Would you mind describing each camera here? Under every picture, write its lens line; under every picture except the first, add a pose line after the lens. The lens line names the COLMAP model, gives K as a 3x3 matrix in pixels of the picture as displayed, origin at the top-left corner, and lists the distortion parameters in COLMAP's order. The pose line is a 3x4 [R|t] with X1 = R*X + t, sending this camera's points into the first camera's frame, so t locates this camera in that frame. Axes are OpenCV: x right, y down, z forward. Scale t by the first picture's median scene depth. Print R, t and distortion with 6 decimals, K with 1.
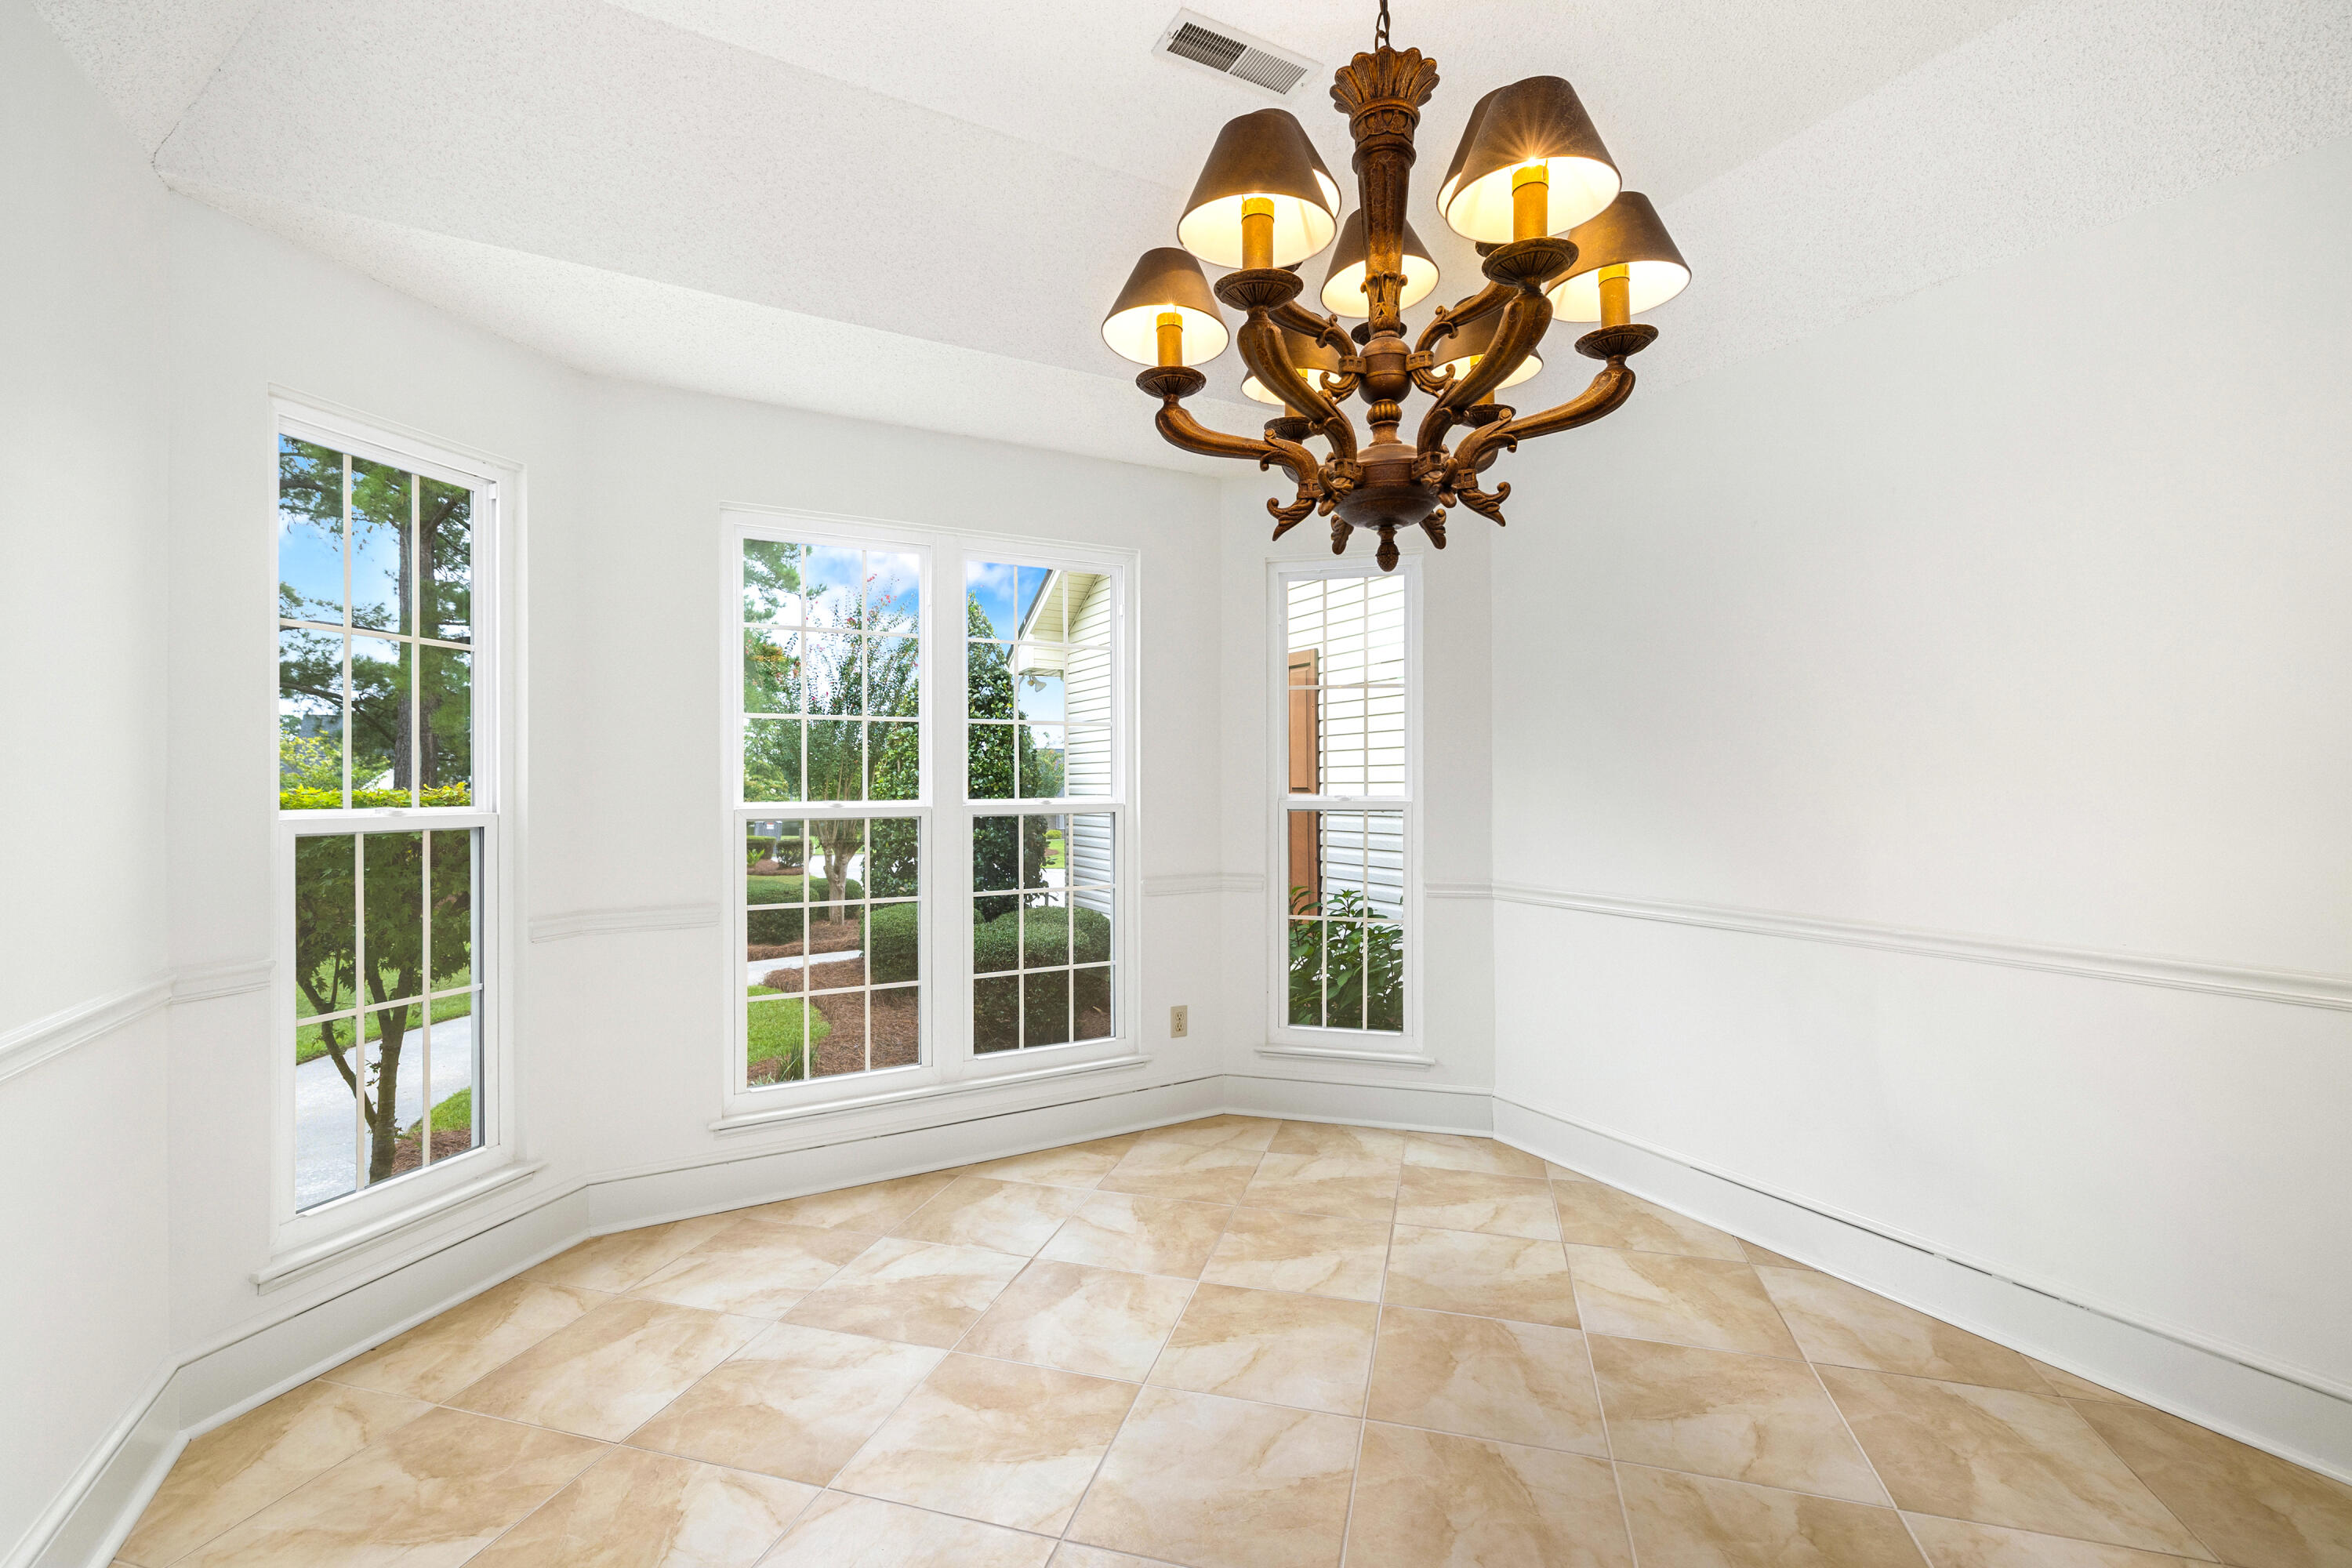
lens RADIAL K [[998.6, 0, 1176.0], [0, 998.6, 784.0], [0, 0, 1]] dist [-0.002162, -0.000411]
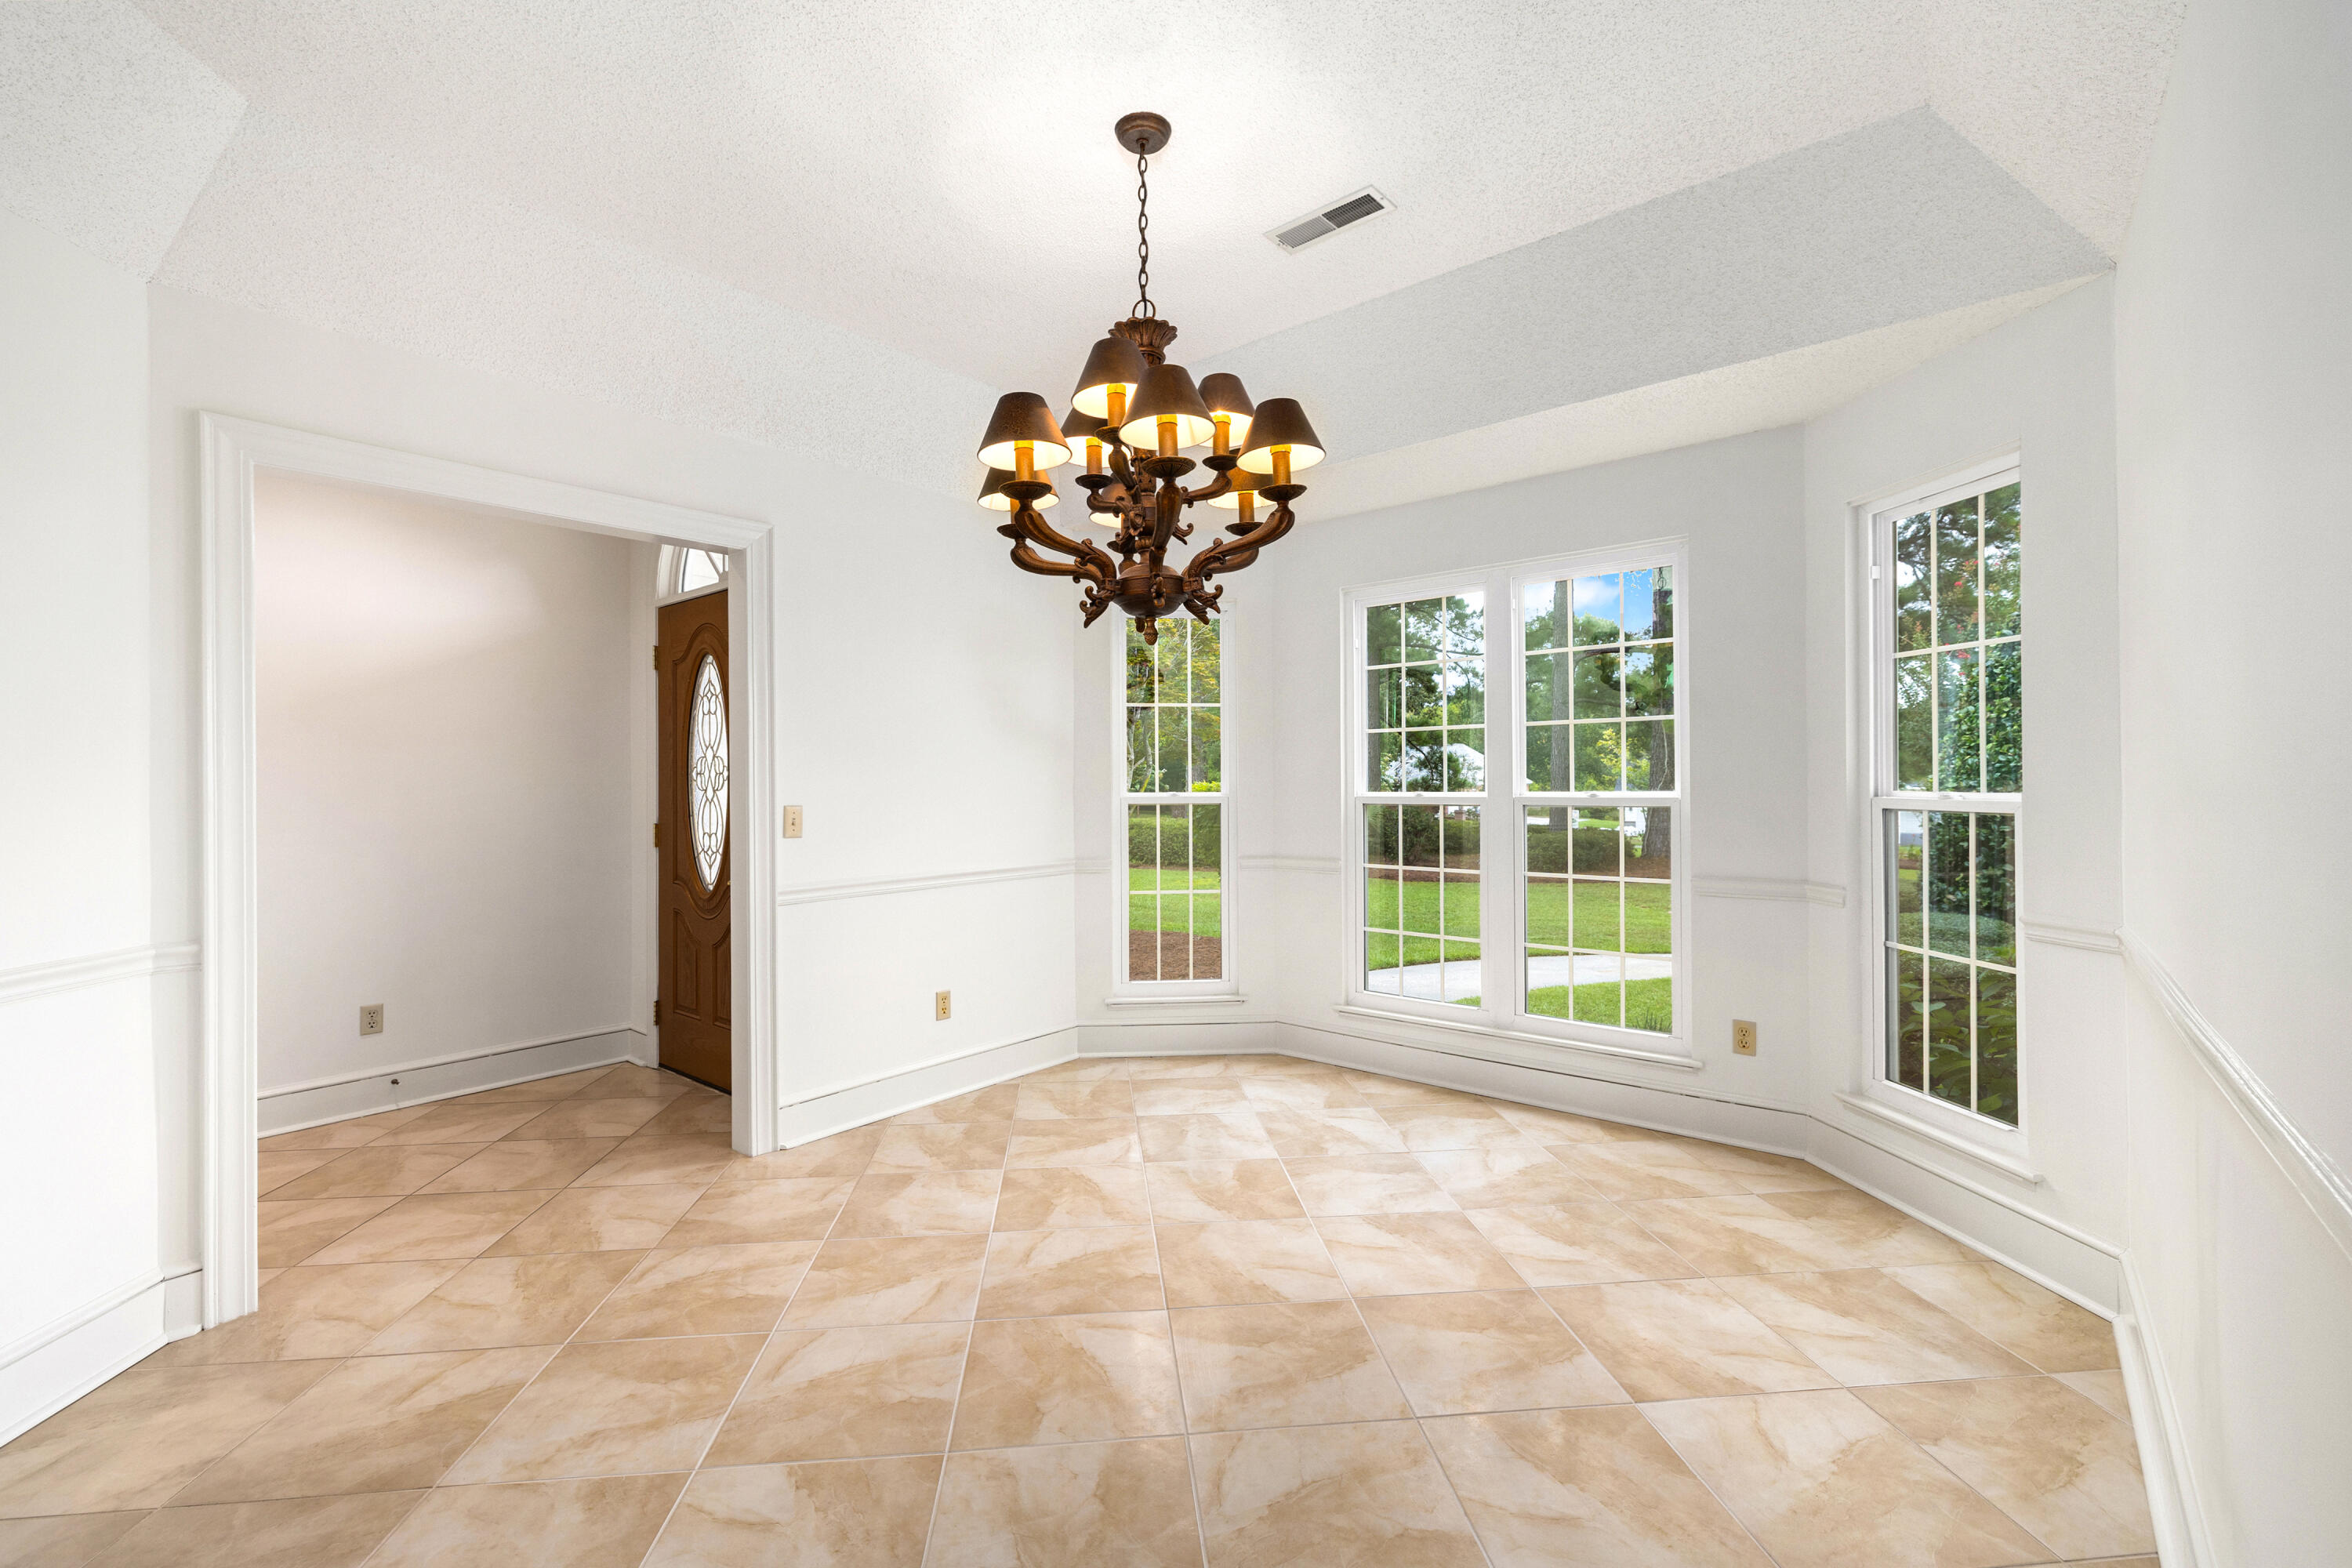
lens RADIAL K [[998.6, 0, 1176.0], [0, 998.6, 784.0], [0, 0, 1]] dist [-0.002162, -0.000411]
pose [[0.357175, 0.005342, -0.934022, 0.851760], [0.004810, 0.999960, 0.007559, -0.002775], [0.934025, -0.007193, 0.357135, 0.249271]]
